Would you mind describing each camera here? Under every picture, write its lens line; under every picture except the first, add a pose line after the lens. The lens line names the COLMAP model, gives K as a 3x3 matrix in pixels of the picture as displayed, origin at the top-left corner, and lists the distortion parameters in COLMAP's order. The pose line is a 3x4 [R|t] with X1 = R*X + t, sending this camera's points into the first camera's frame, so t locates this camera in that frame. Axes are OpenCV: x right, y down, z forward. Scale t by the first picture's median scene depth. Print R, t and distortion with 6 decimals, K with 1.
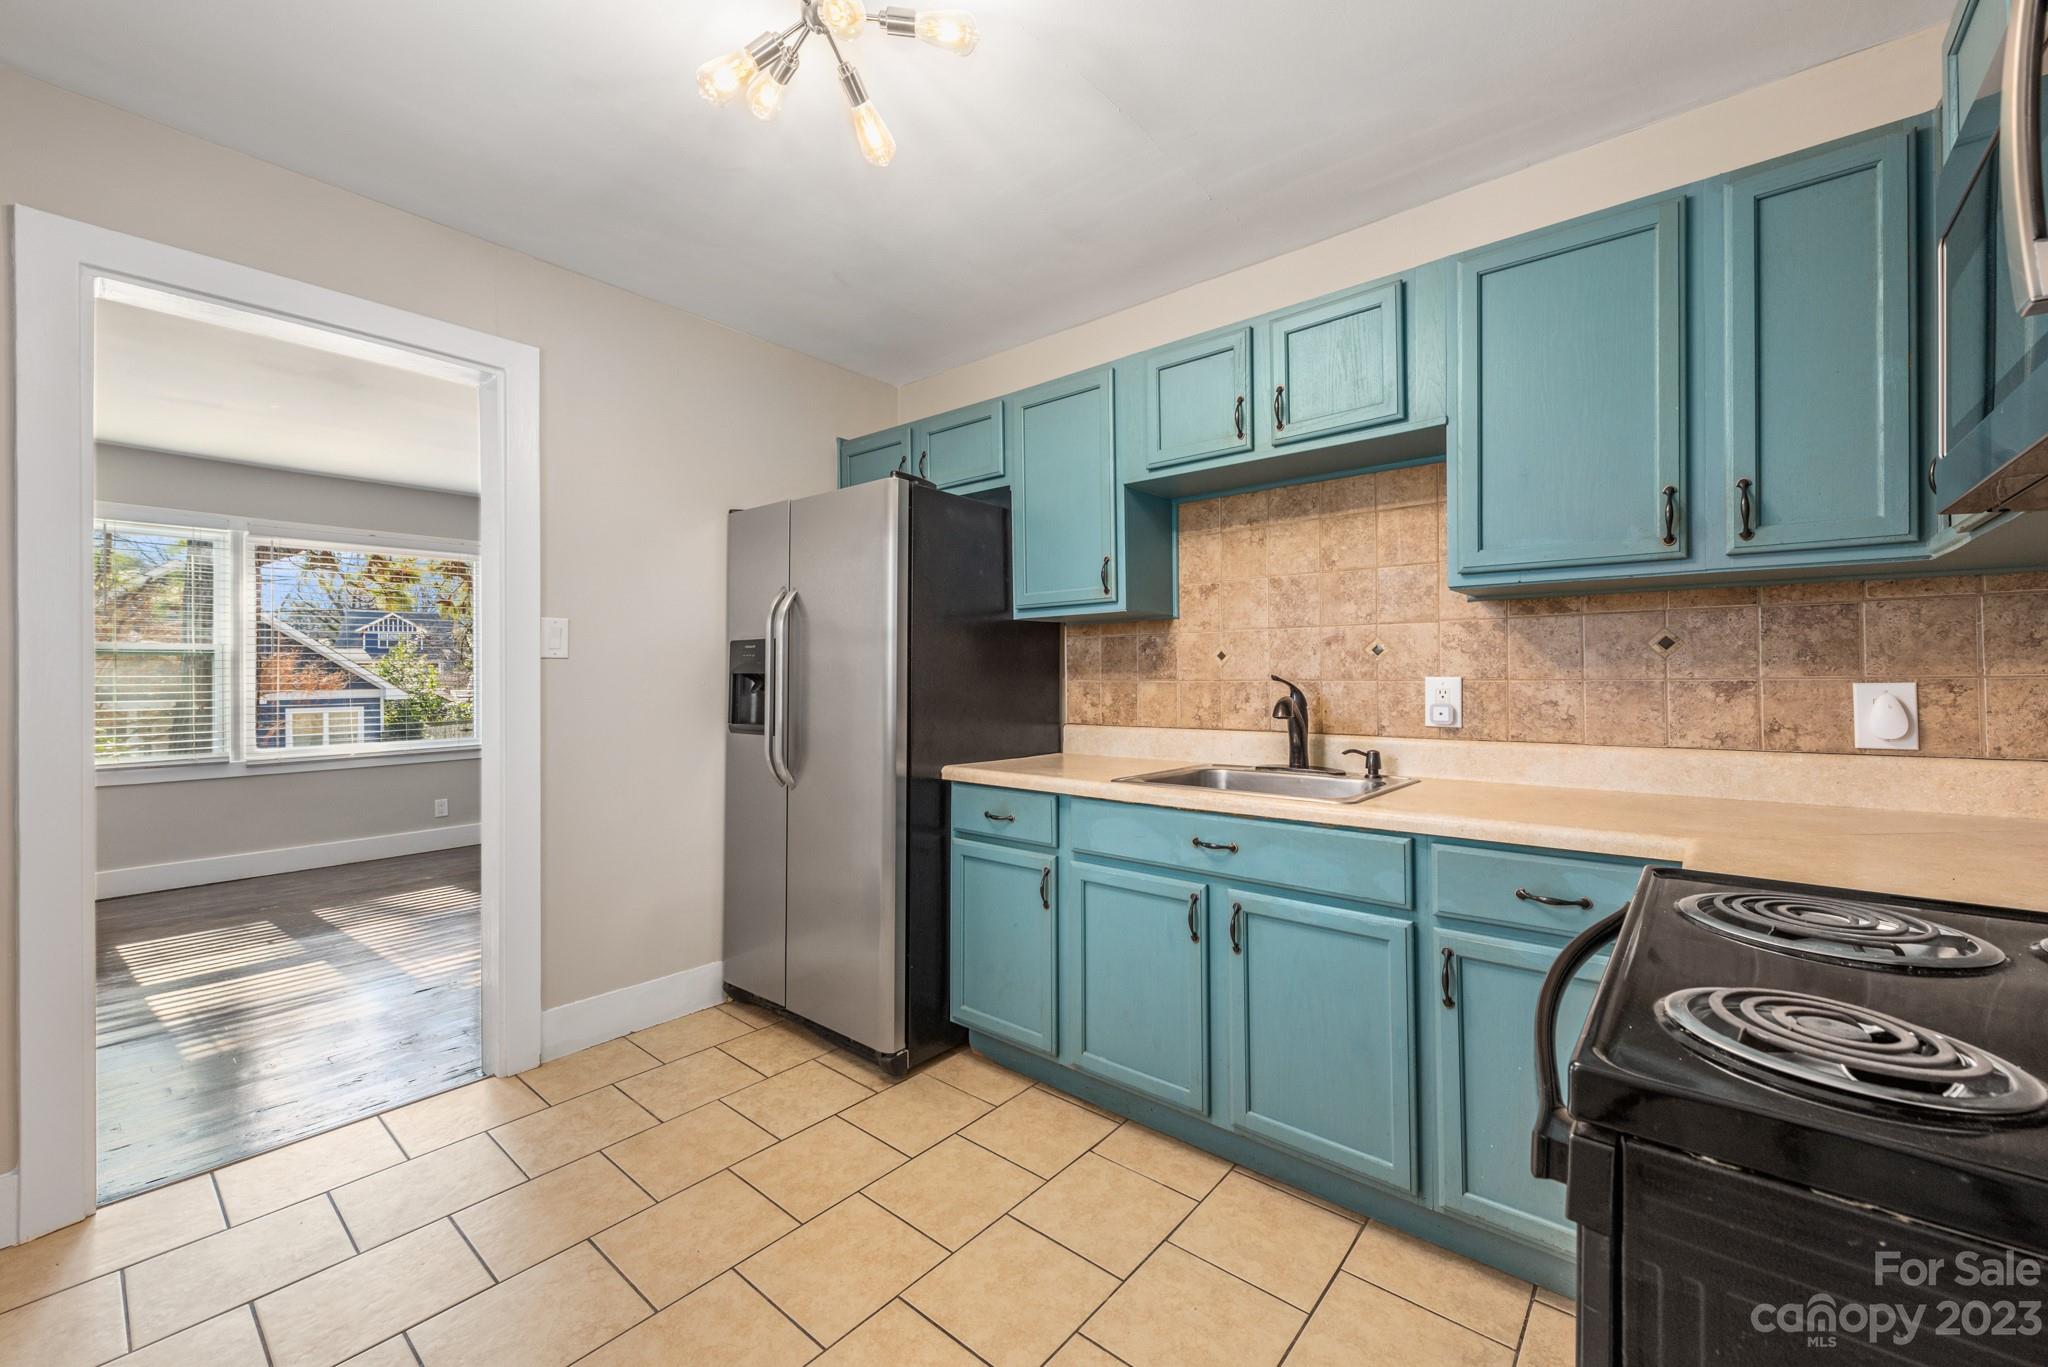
lens RADIAL K [[794.1, 0, 1032.5], [0, 794.1, 683.9], [0, 0, 1]] dist [0.001427, -0.000795]
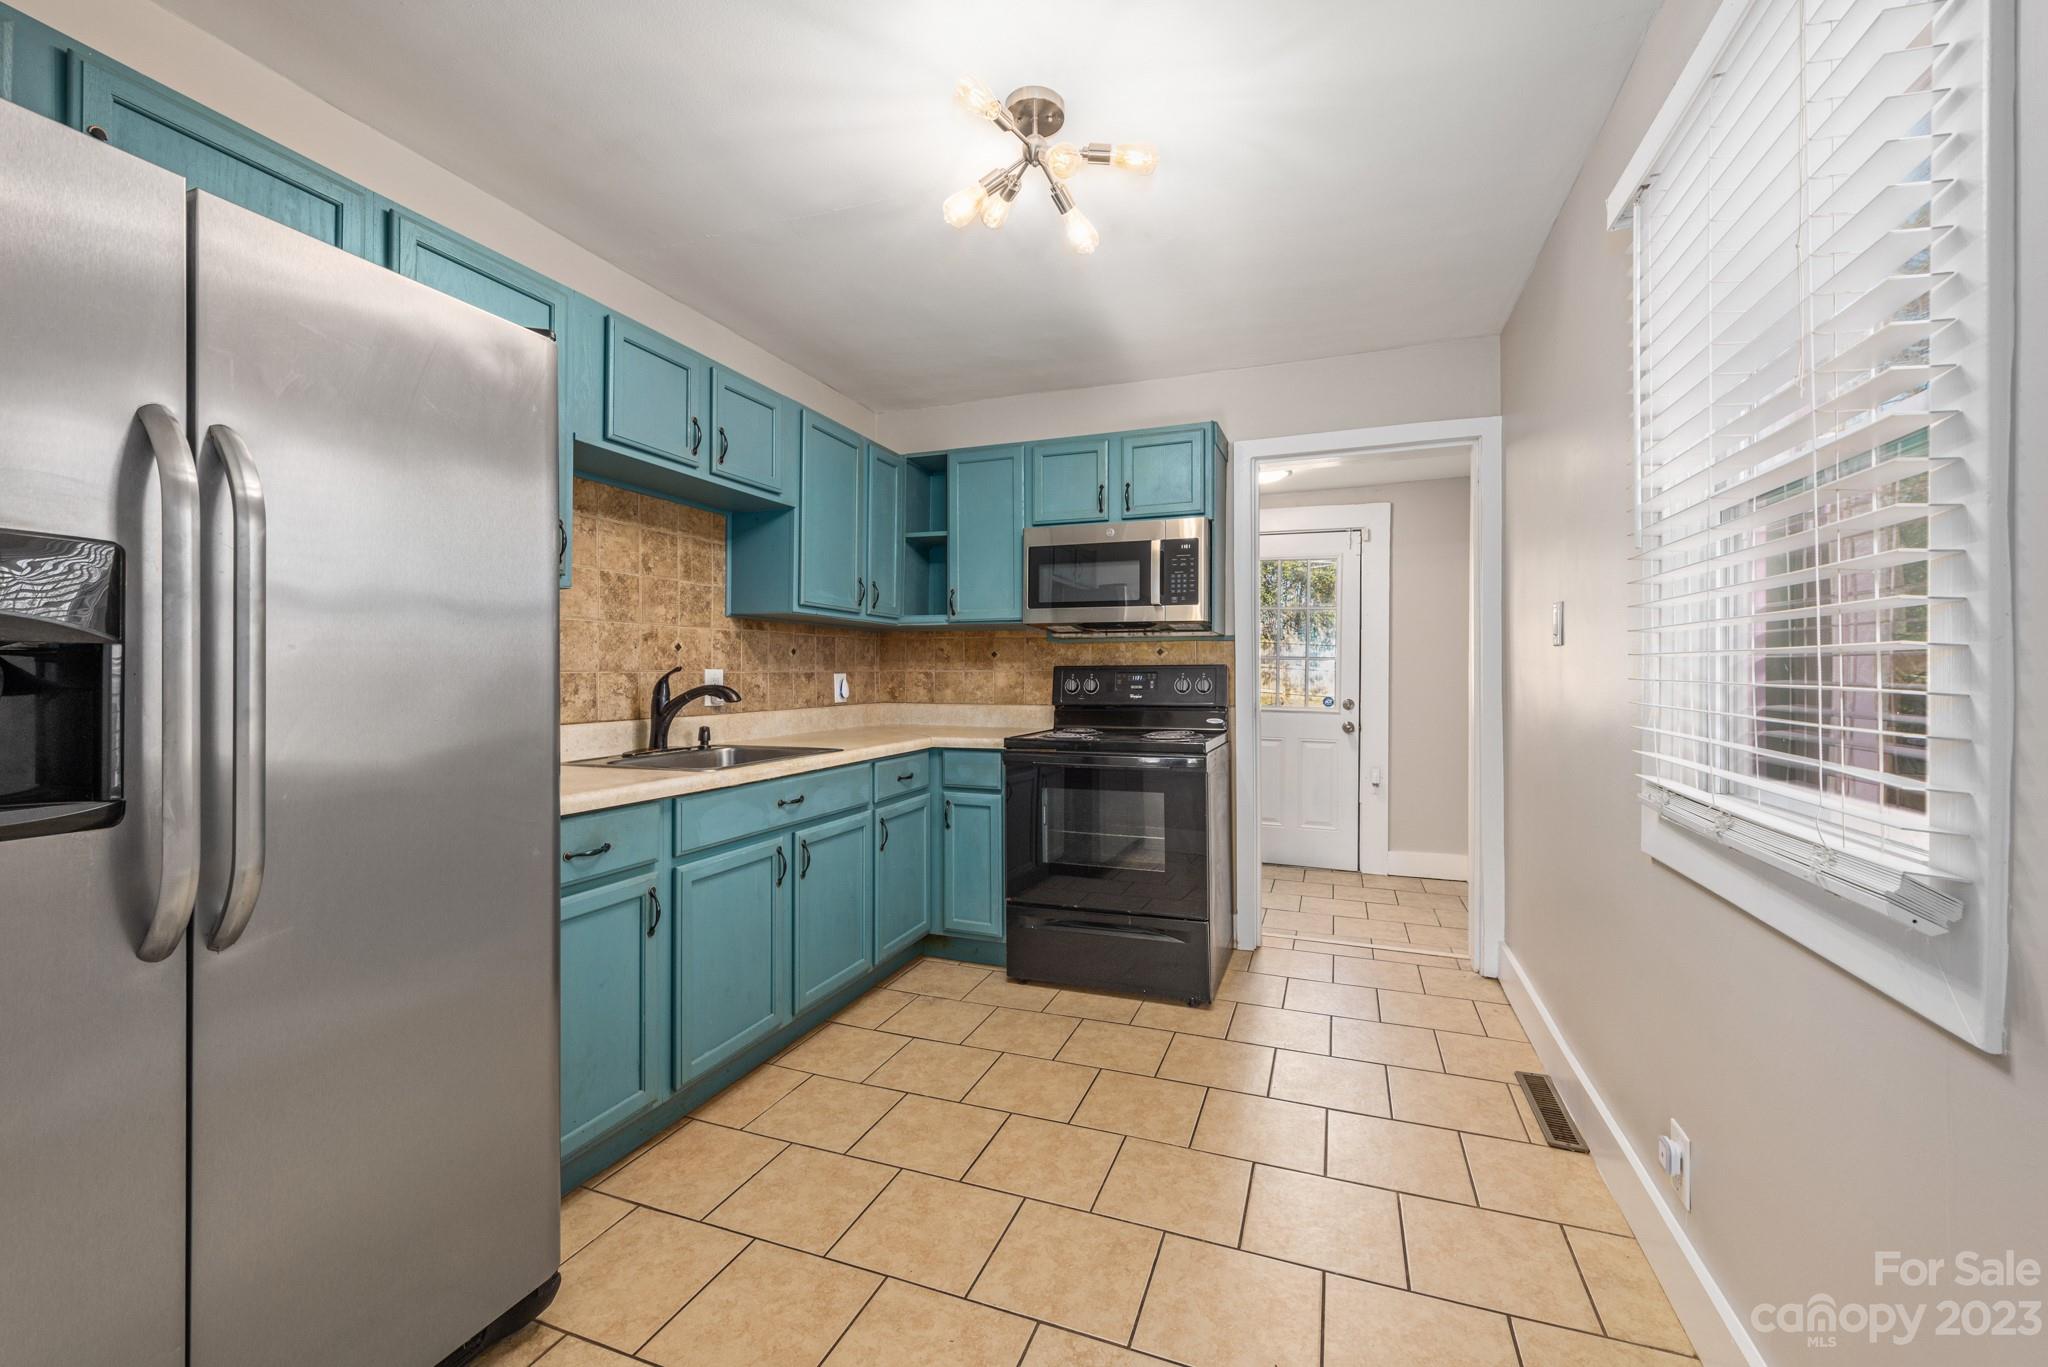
lens RADIAL K [[794.1, 0, 1041.3], [0, 794.1, 674.4], [0, 0, 1]] dist [0.001427, -0.000795]
pose [[-0.327518, 0.001001, 0.944844, -1.067647], [0.004194, 0.999991, 0.000394, 0.001892], [-0.944836, 0.004092, -0.327519, 1.009293]]
